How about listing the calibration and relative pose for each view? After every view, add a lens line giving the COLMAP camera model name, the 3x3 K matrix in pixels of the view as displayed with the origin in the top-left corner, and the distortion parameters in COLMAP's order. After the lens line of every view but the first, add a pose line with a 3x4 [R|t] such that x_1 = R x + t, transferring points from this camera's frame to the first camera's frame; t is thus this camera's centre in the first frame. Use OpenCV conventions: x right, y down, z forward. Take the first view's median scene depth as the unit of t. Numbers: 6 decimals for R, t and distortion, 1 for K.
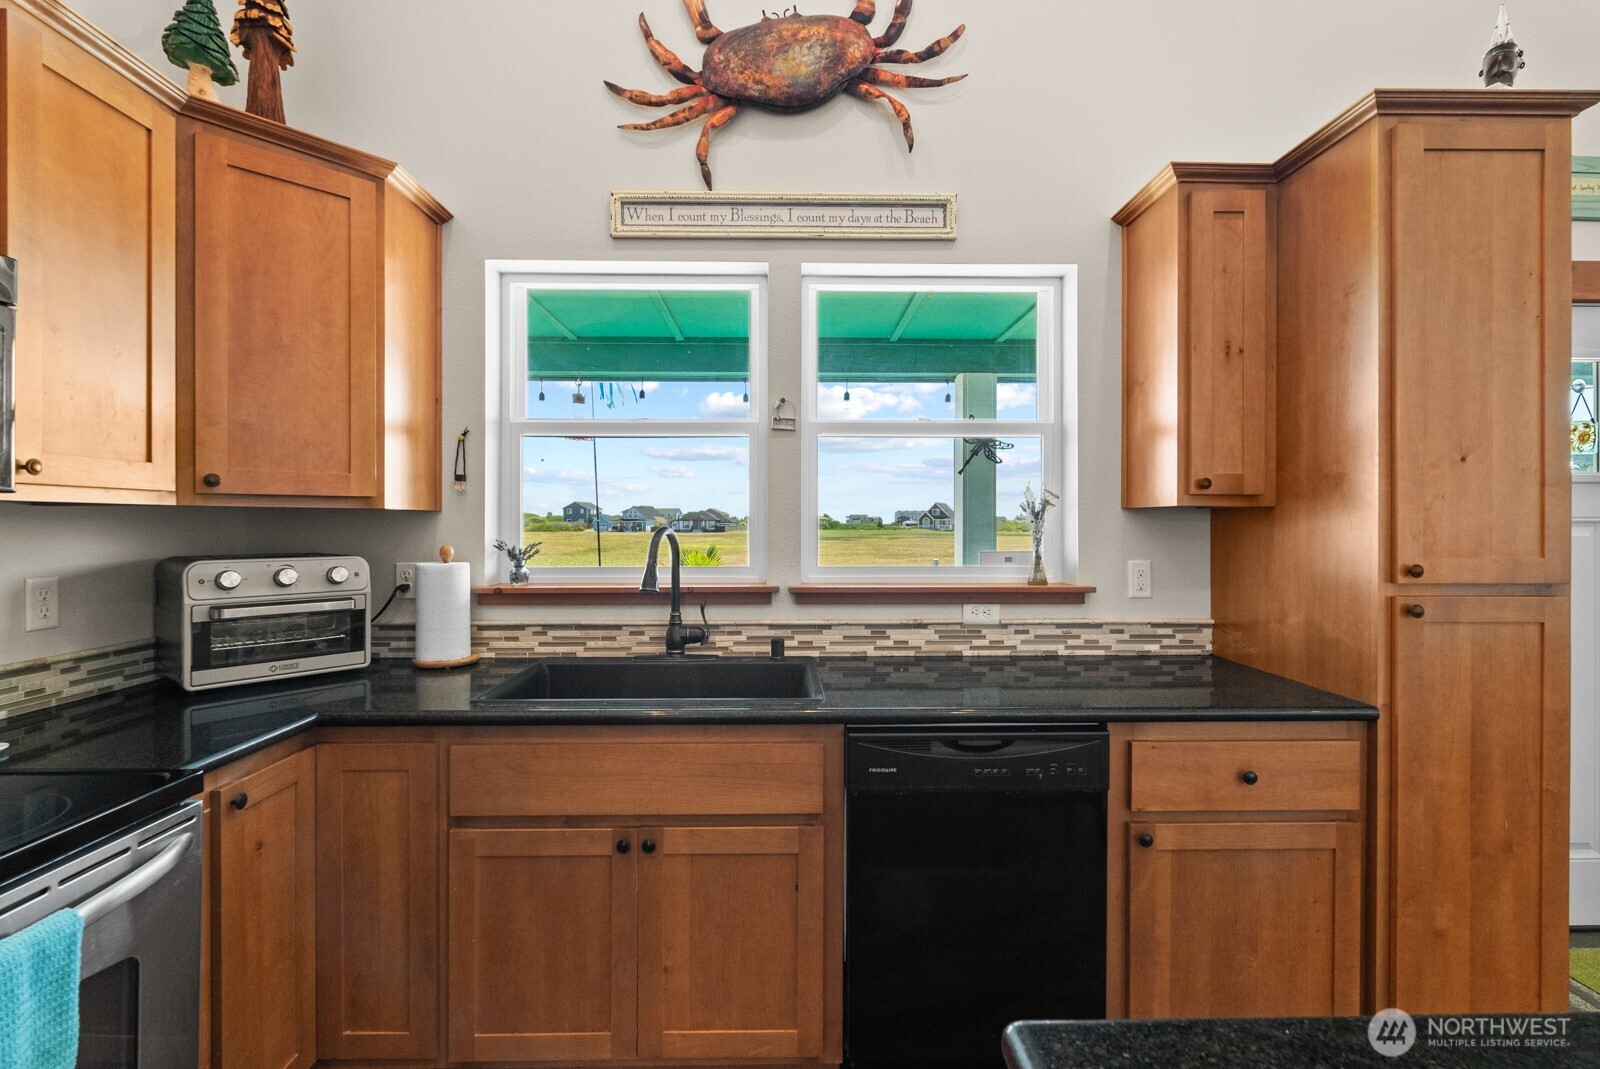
lens RADIAL K [[708.8, 0, 797.5], [0, 708.8, 524.7], [0, 0, 1]] dist [-0.004844, -0.000009]
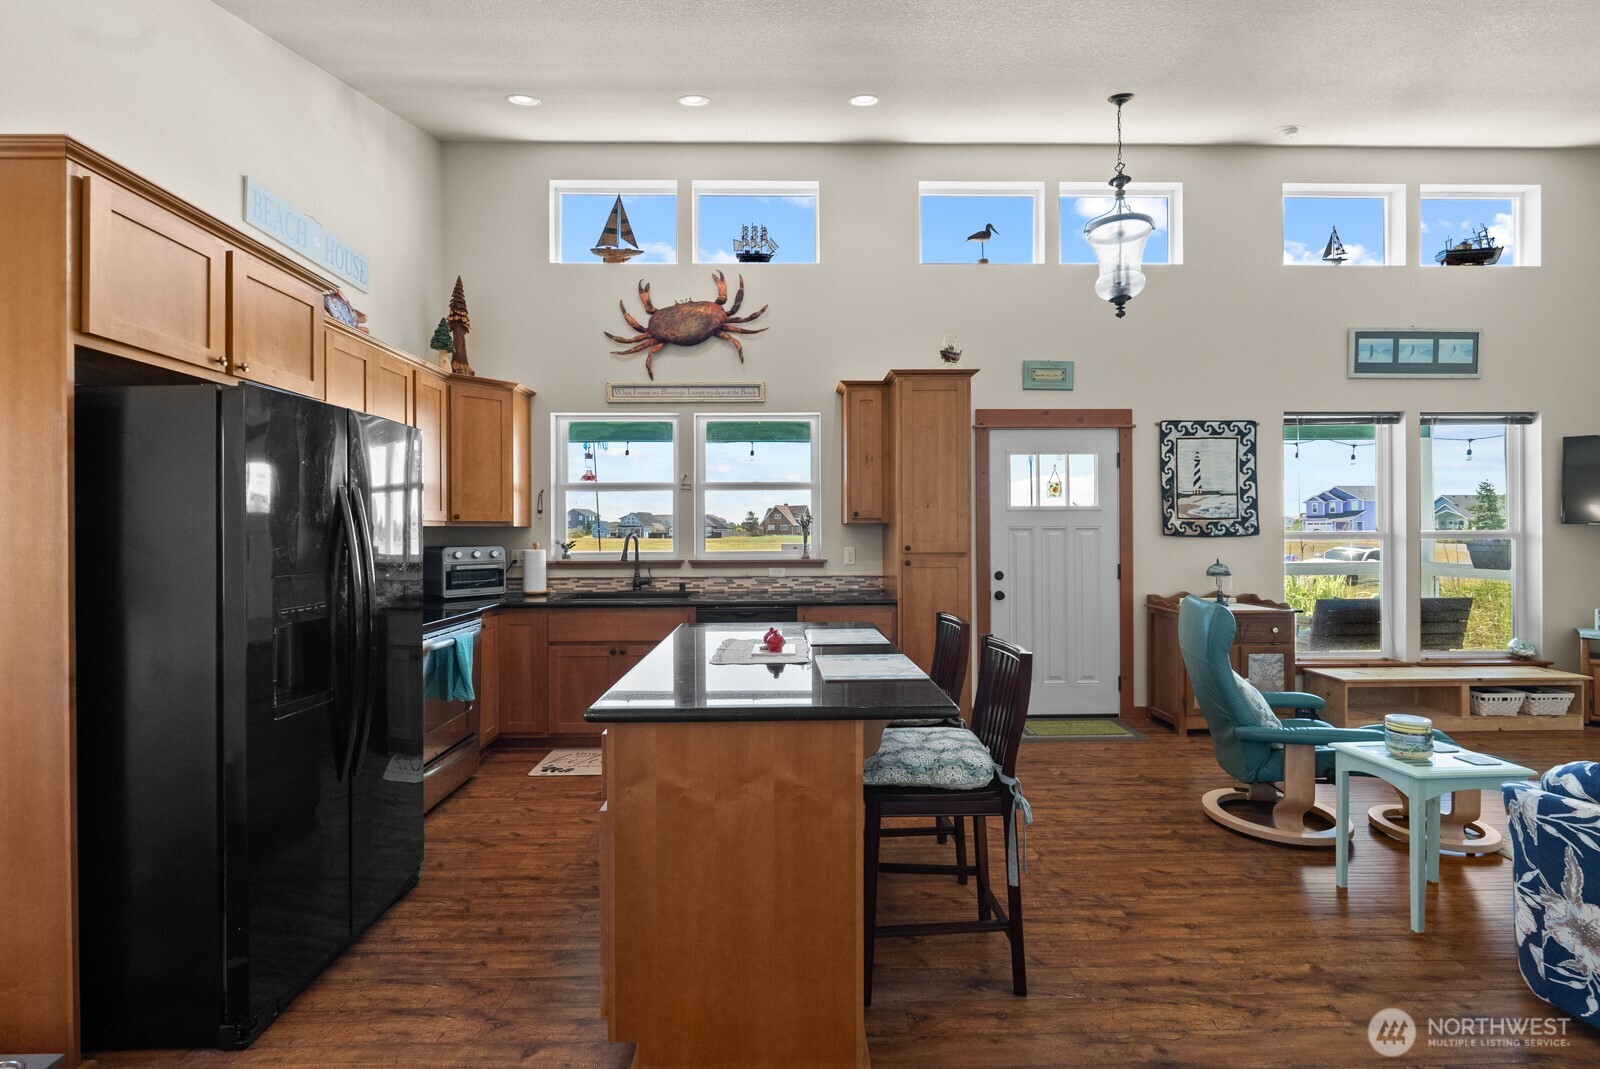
lens RADIAL K [[708.8, 0, 799.7], [0, 708.8, 529.3], [0, 0, 1]] dist [-0.004844, -0.000009]
pose [[0.999973, -0.005214, 0.005162, 0.358429], [0.005220, 0.999986, -0.001238, -0.004076], [-0.005156, 0.001265, 0.999986, -1.346794]]
